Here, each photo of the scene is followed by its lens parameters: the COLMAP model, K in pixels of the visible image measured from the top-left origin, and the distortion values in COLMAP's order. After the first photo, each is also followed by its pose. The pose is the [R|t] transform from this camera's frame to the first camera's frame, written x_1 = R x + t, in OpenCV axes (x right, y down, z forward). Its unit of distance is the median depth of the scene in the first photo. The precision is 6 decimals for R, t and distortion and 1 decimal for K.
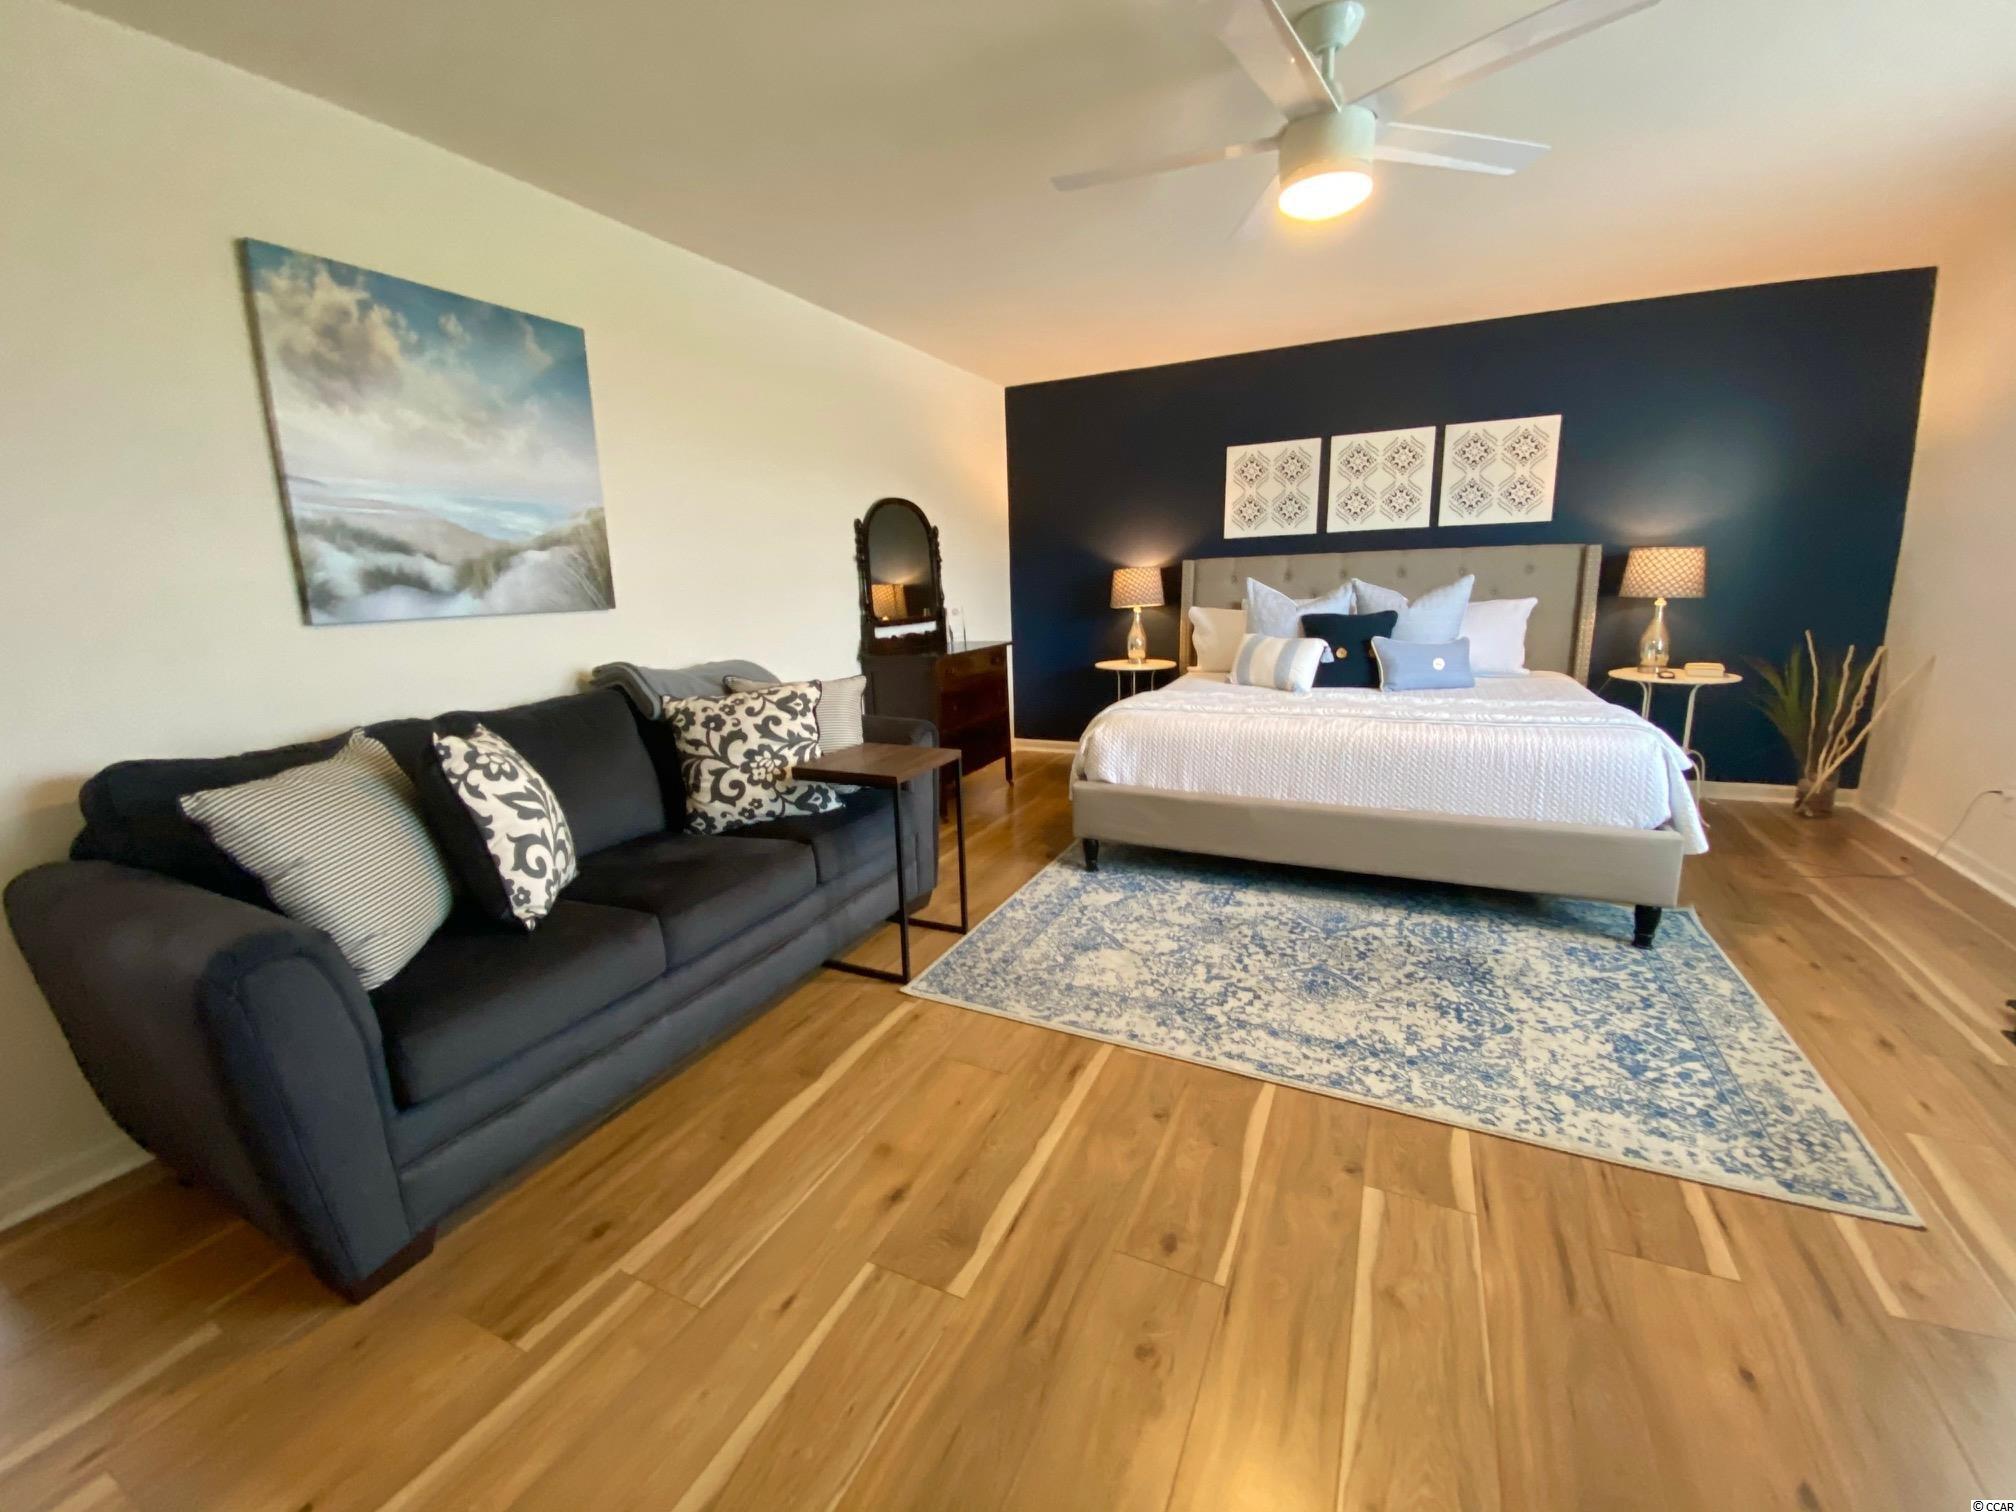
lens RADIAL K [[807.7, 0, 1008.0], [0, 807.7, 756.0], [0, 0, 1]] dist [0.034733, -0.029210]
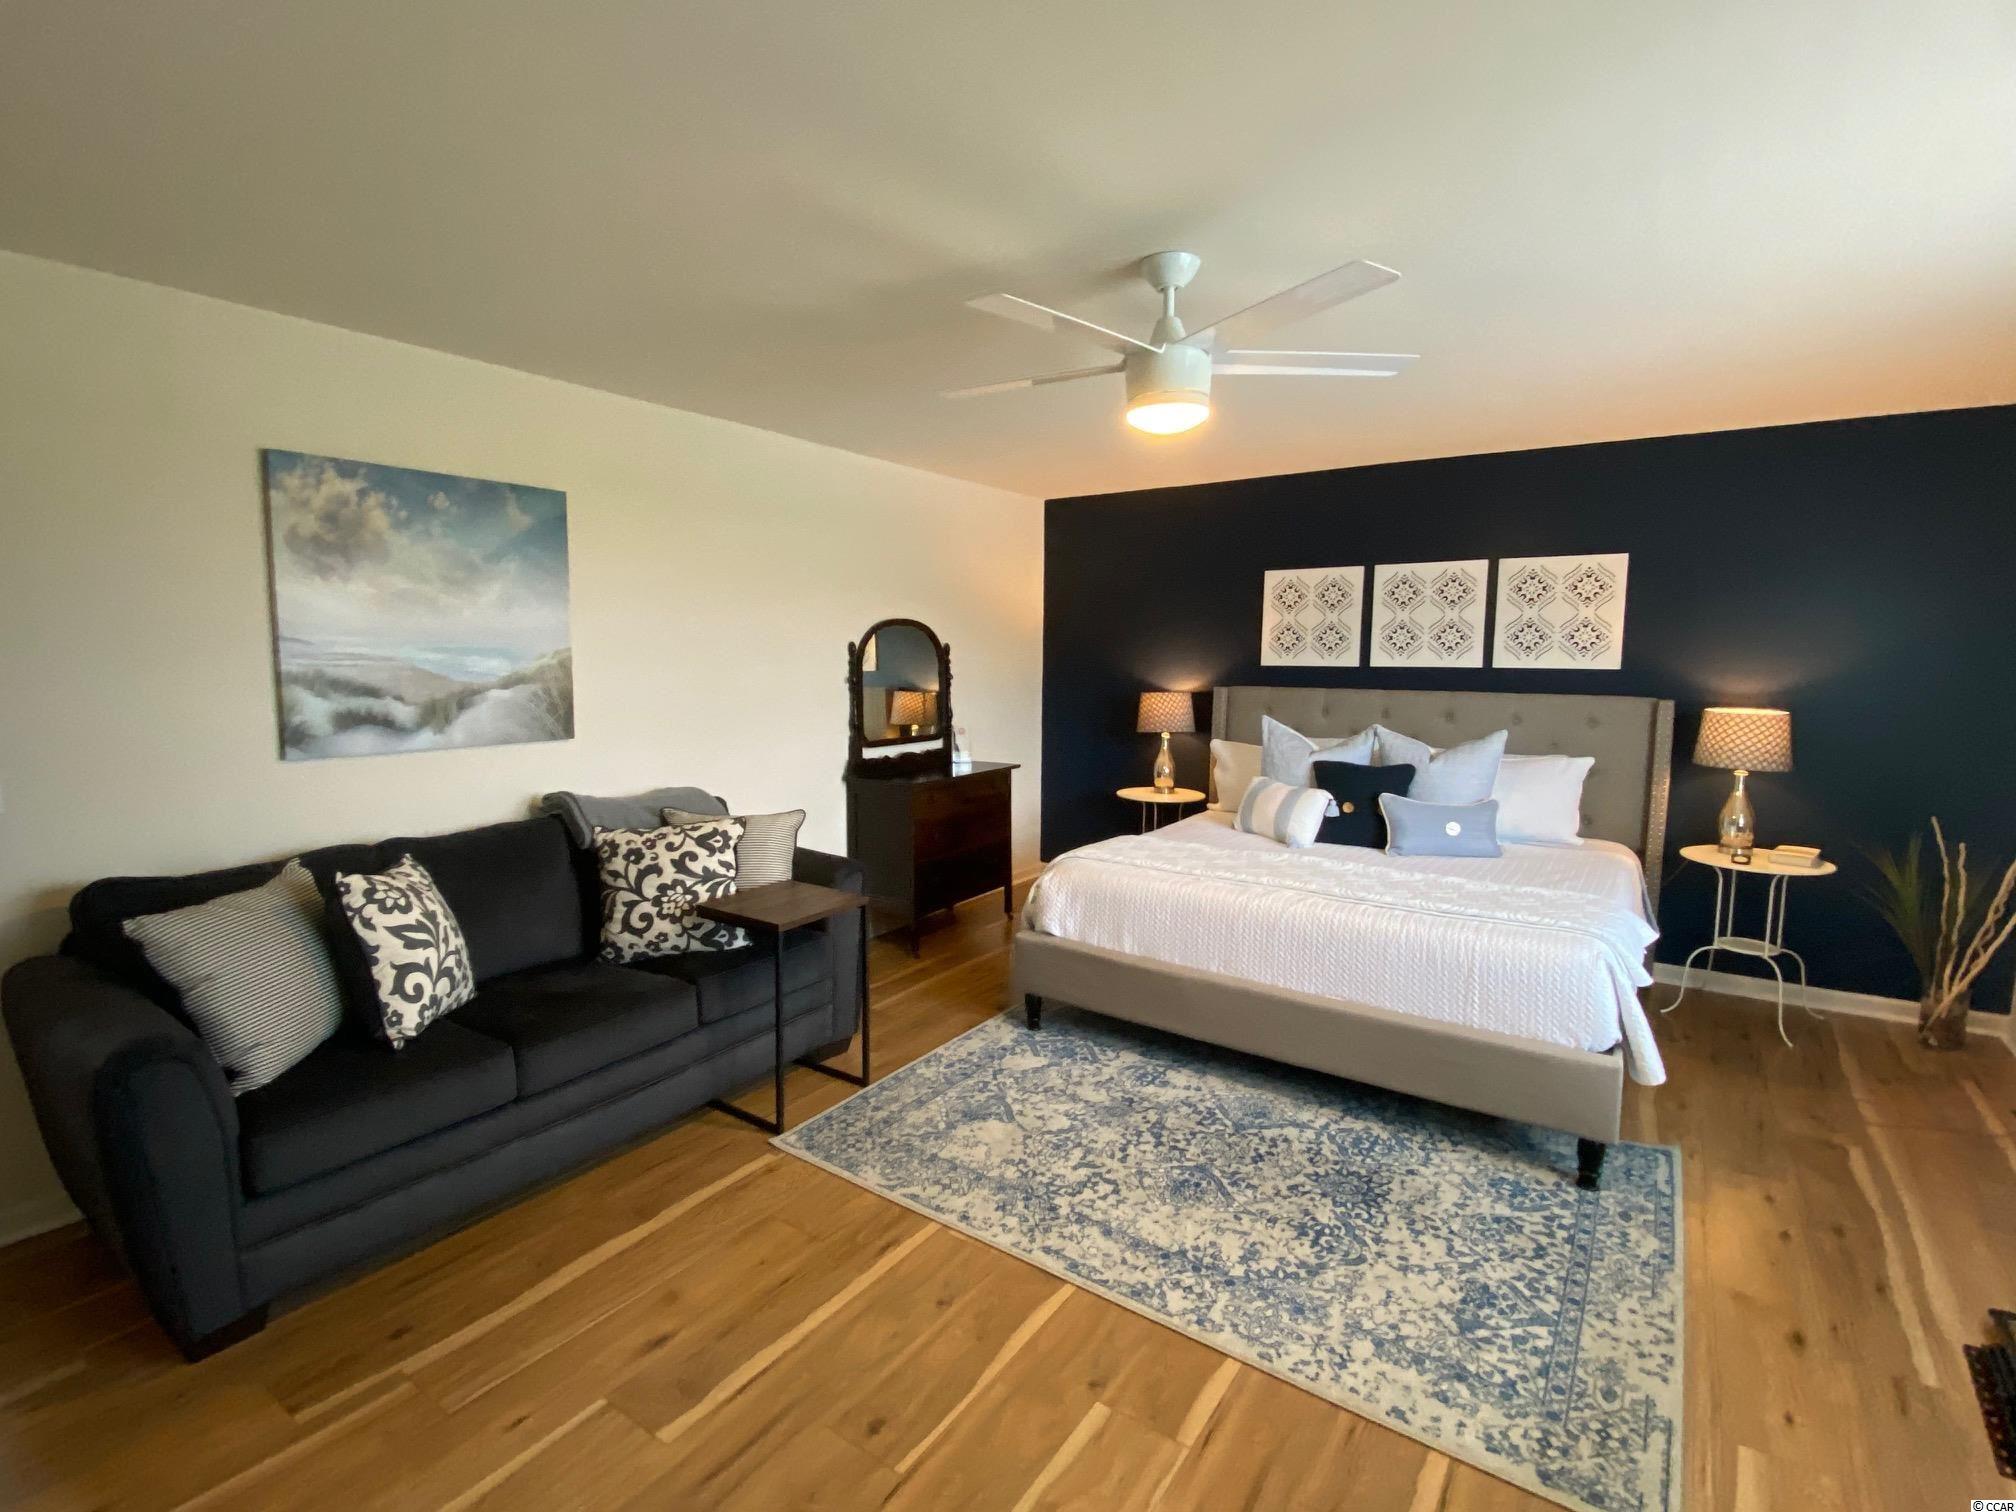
lens RADIAL K [[938.0, 0, 1003.7], [0, 938.0, 758.4], [0, 0, 1]] dist [0.032381, -0.029251]
pose [[0.986861, 0.055721, -0.151658, 0.296358], [-0.070682, 0.992954, -0.095115, -0.086294], [0.145289, 0.104585, 0.983846, -0.148847]]
